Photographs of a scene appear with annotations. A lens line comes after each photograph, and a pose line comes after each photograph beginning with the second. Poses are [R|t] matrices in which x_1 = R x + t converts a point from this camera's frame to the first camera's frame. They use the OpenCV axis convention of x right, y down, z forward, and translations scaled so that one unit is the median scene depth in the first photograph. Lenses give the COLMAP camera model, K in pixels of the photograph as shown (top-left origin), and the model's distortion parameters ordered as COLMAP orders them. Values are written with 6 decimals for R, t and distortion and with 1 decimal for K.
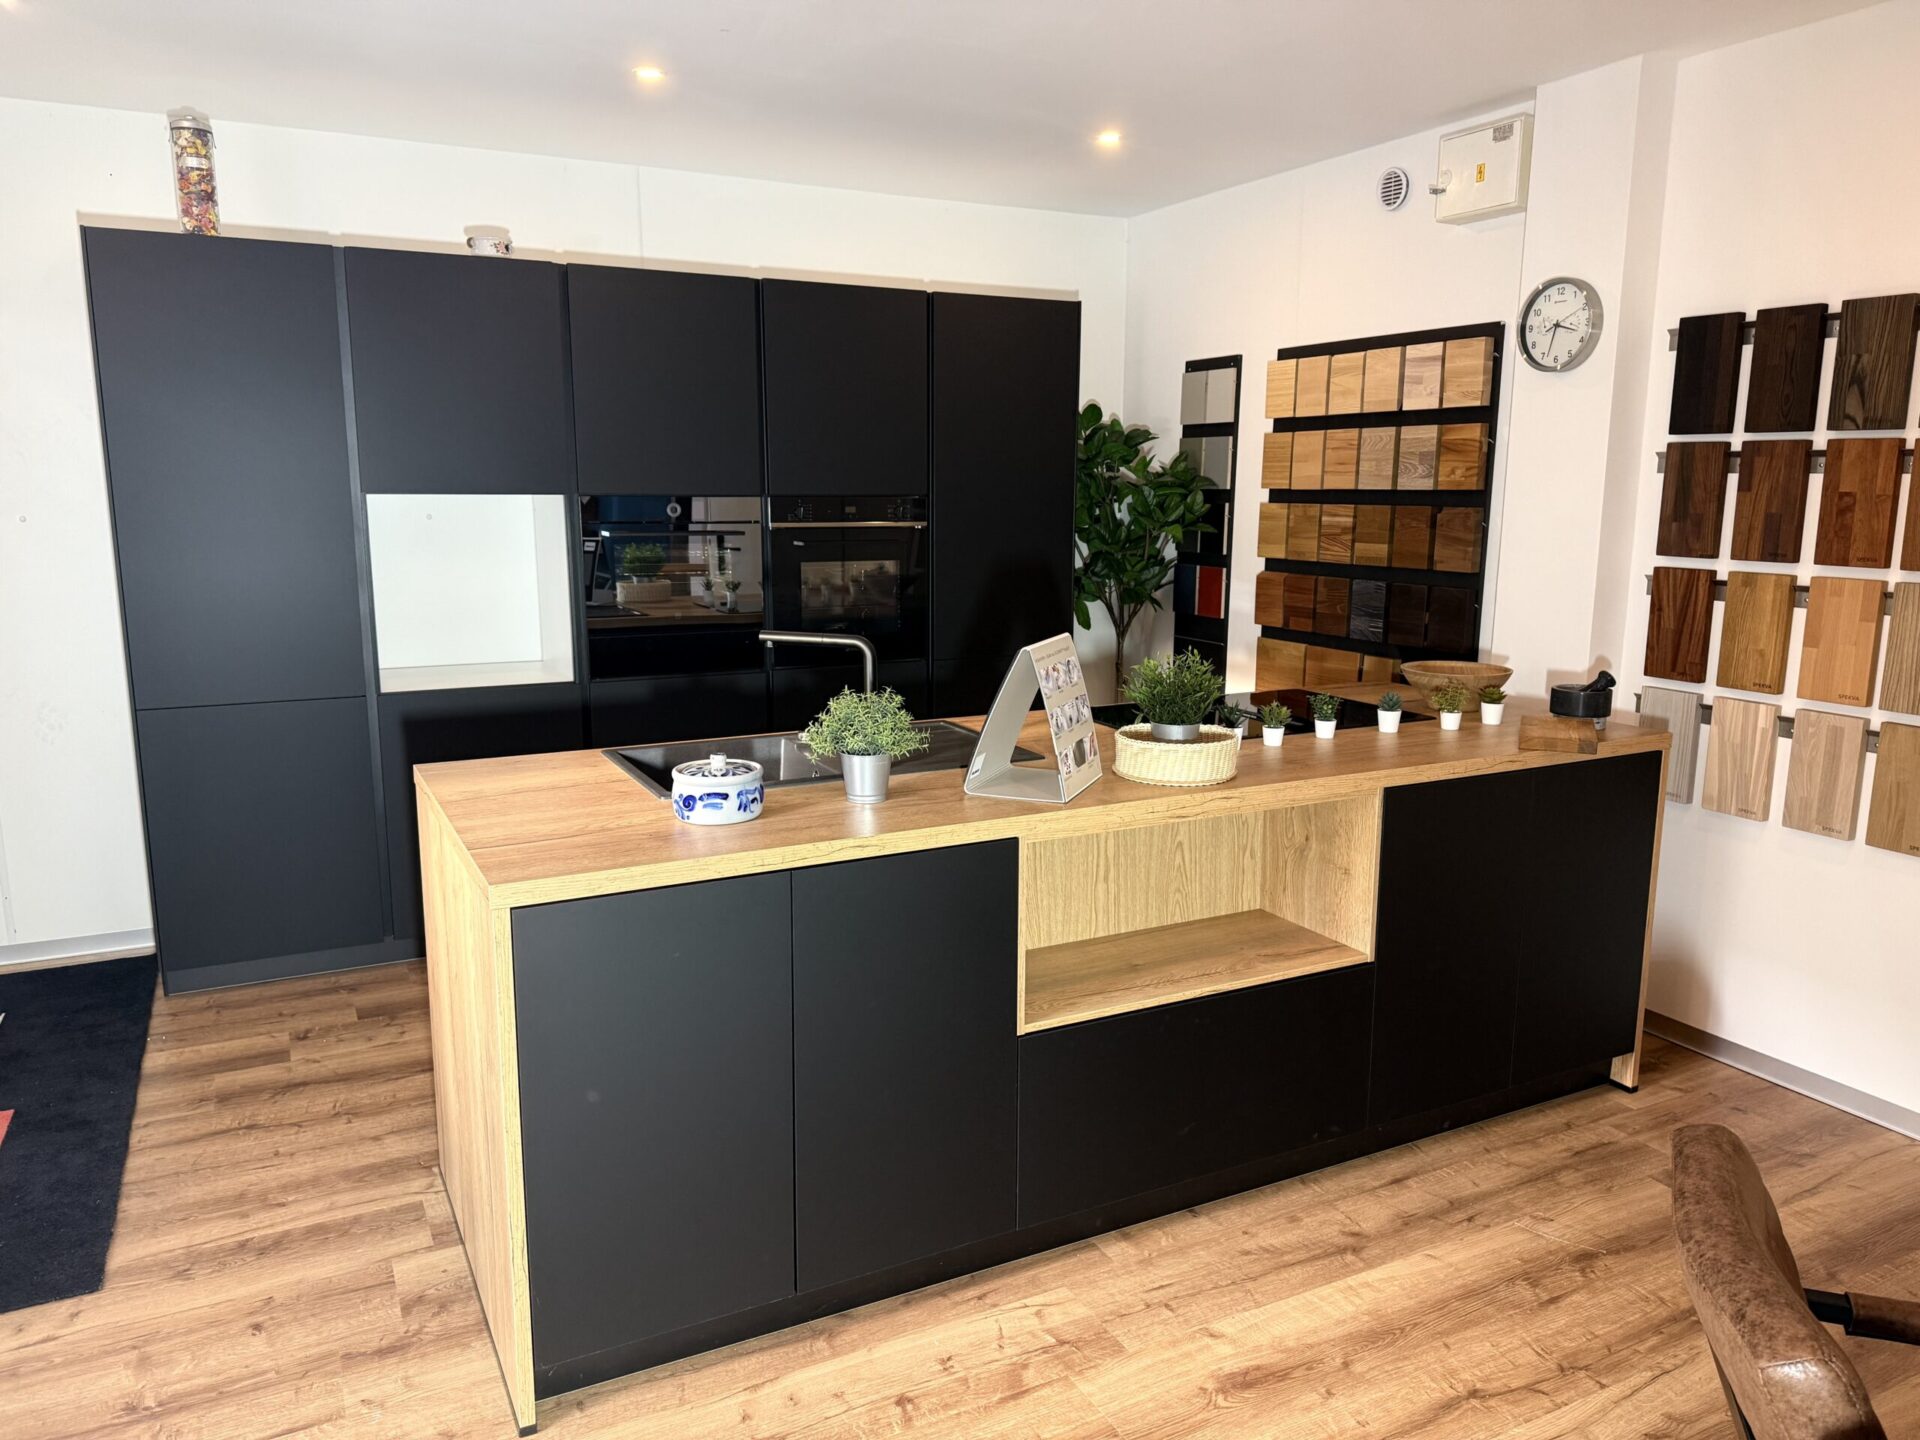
lens RADIAL K [[1345.1, 0, 960.1], [0, 1345.1, 731.1], [0, 0, 1]] dist [0.016290, -0.025335]
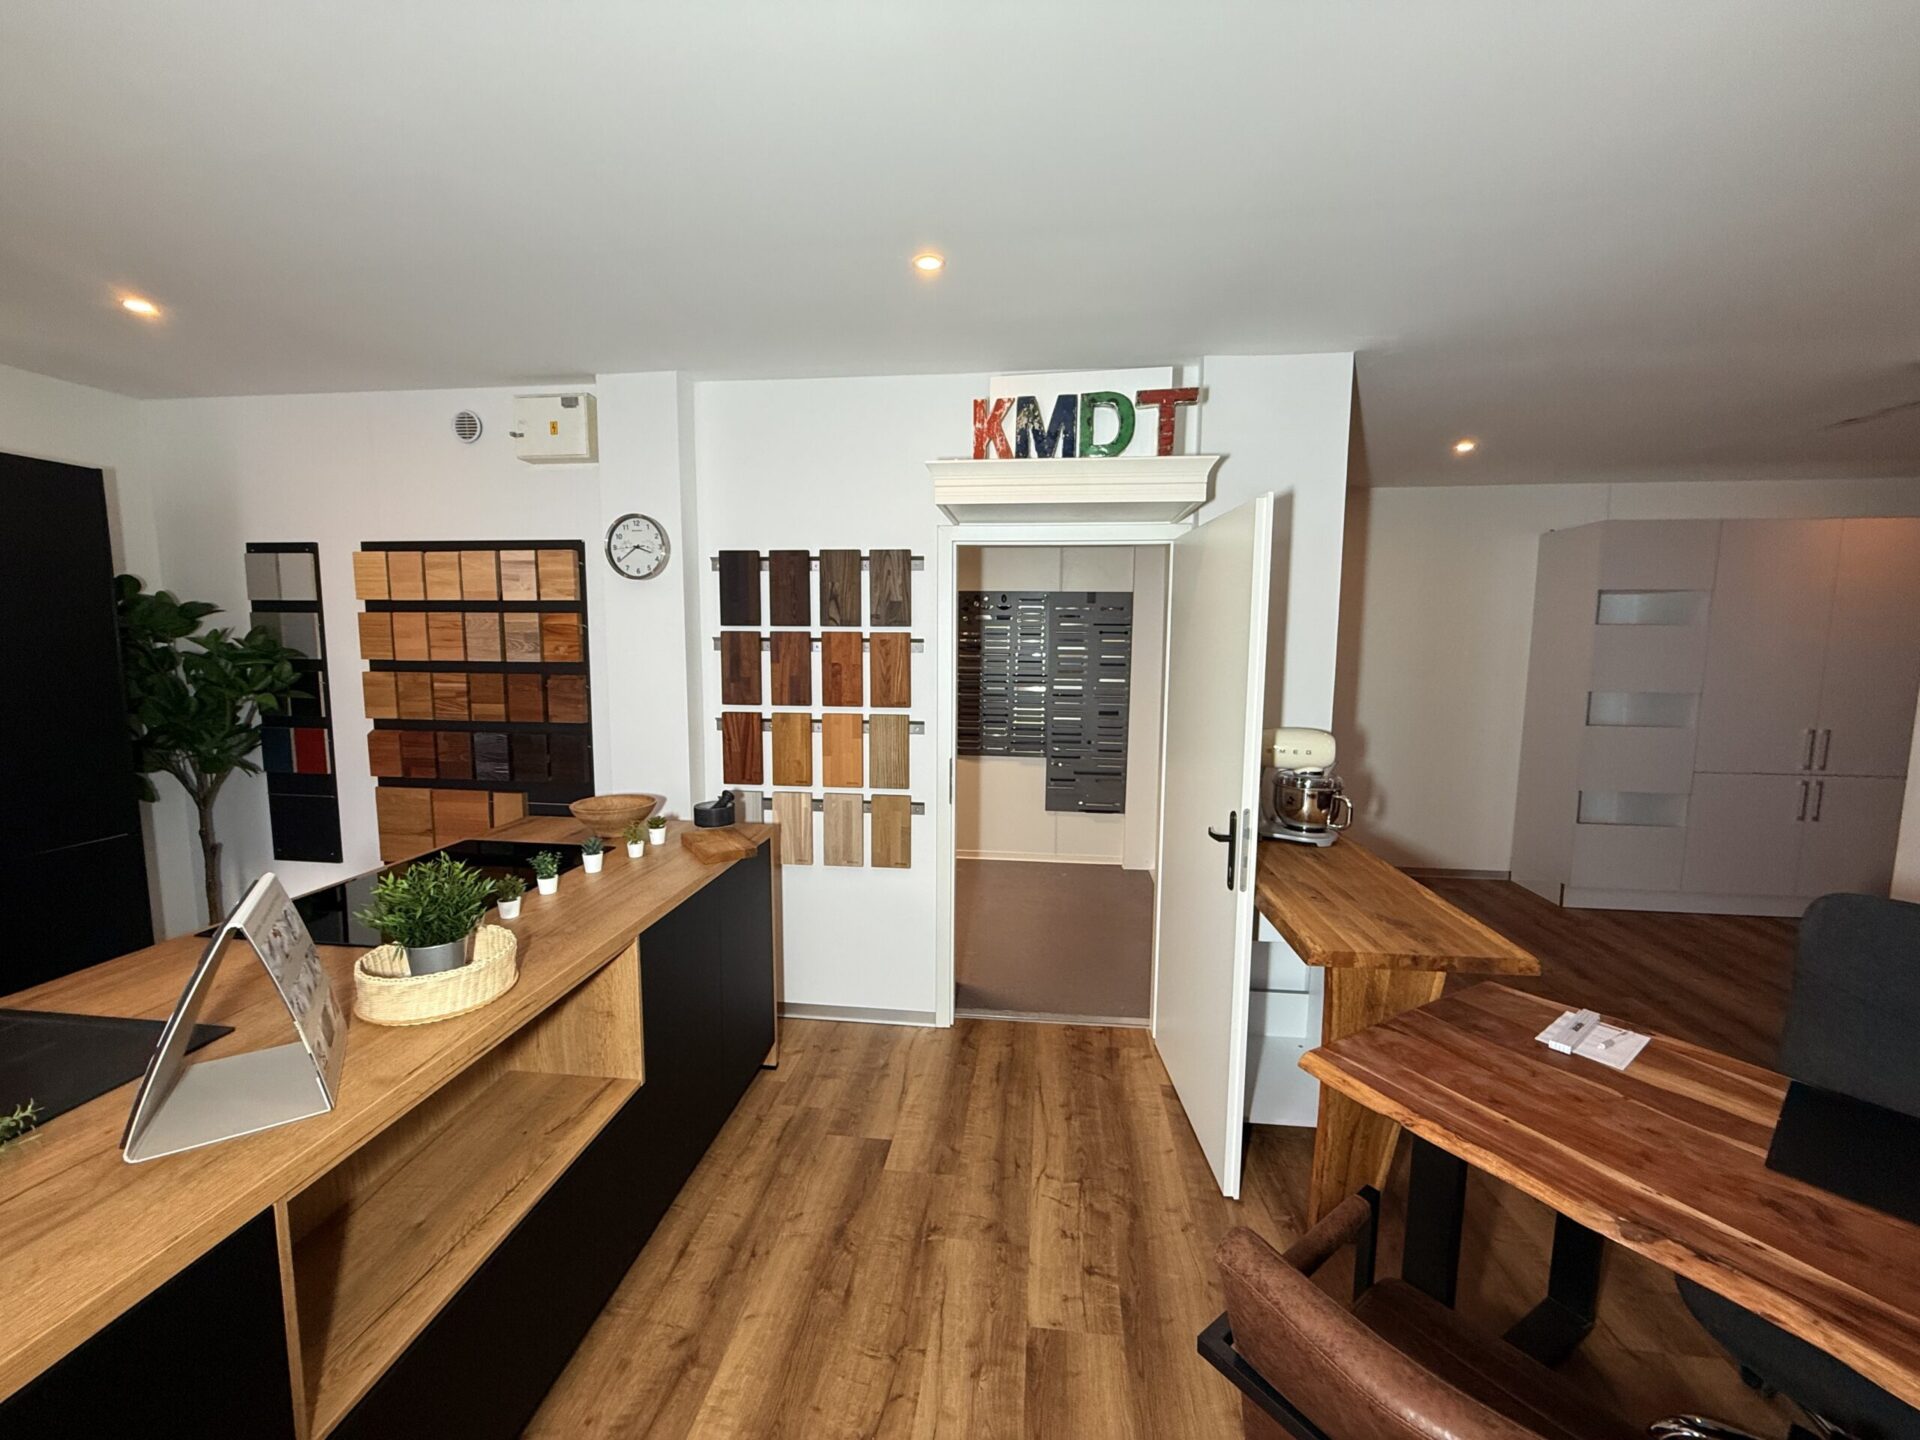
lens RADIAL K [[763.5, 0, 955.4], [0, 763.5, 719.7], [0, 0, 1]] dist [-0.001349, 0.000362]
pose [[0.563521, -0.088113, 0.821389, -0.040883], [0.146866, 0.989142, 0.005350, -0.080839], [-0.812942, 0.117619, 0.570343, 0.306710]]
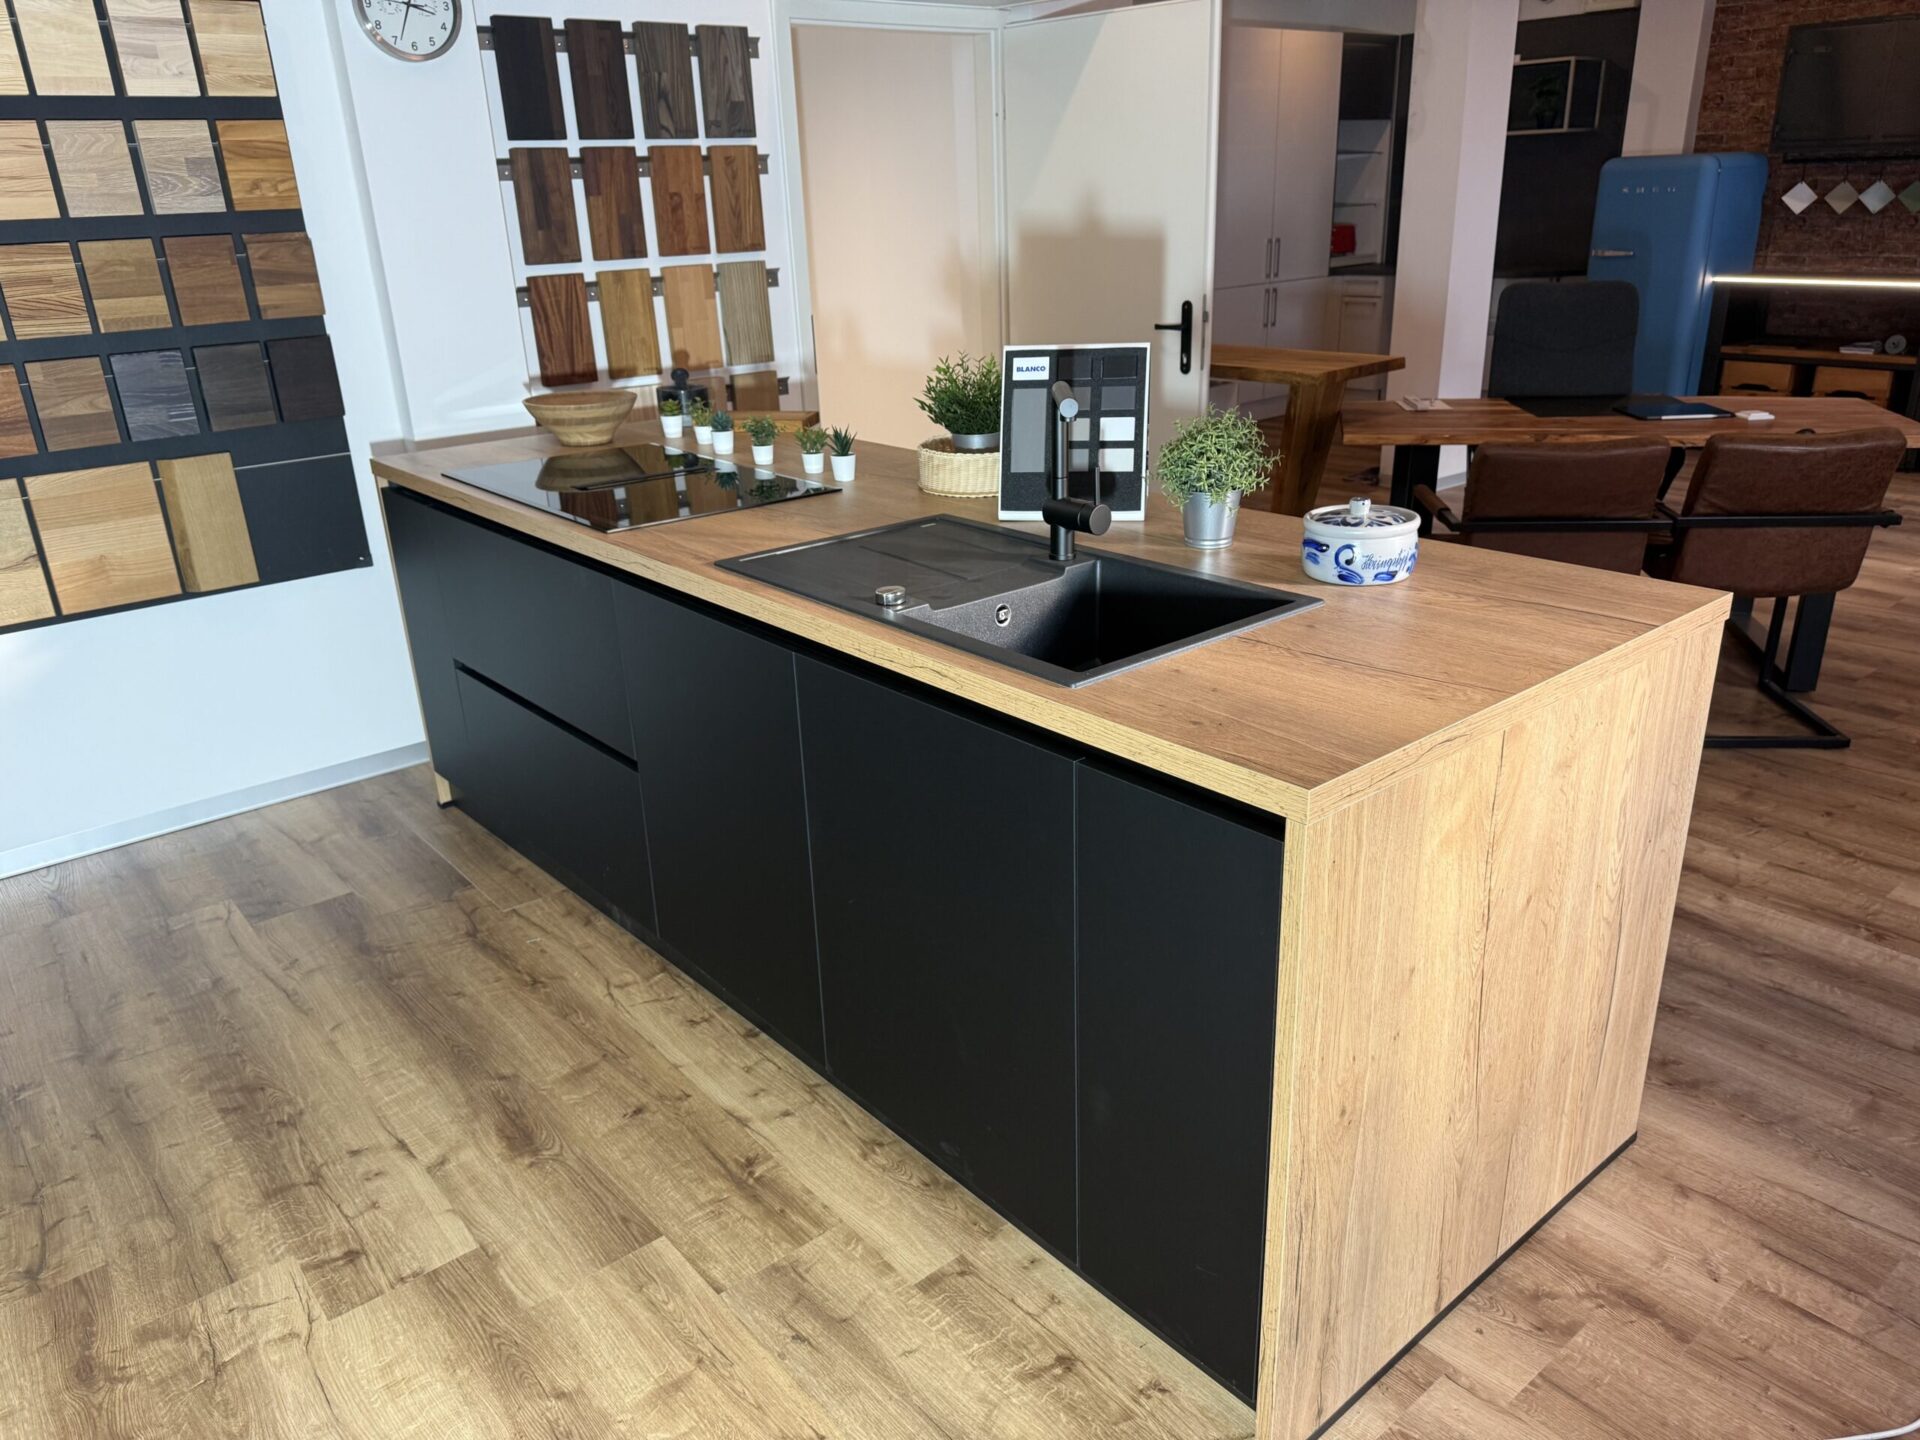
lens RADIAL K [[1345.1, 0, 962.6], [0, 1345.1, 731.8], [0, 0, 1]] dist [0.016290, -0.025335]
pose [[-0.210164, -0.362416, 0.908012, -0.621029], [0.214062, 0.889161, 0.404438, -0.161530], [-0.953944, 0.279369, -0.109290, 0.909292]]
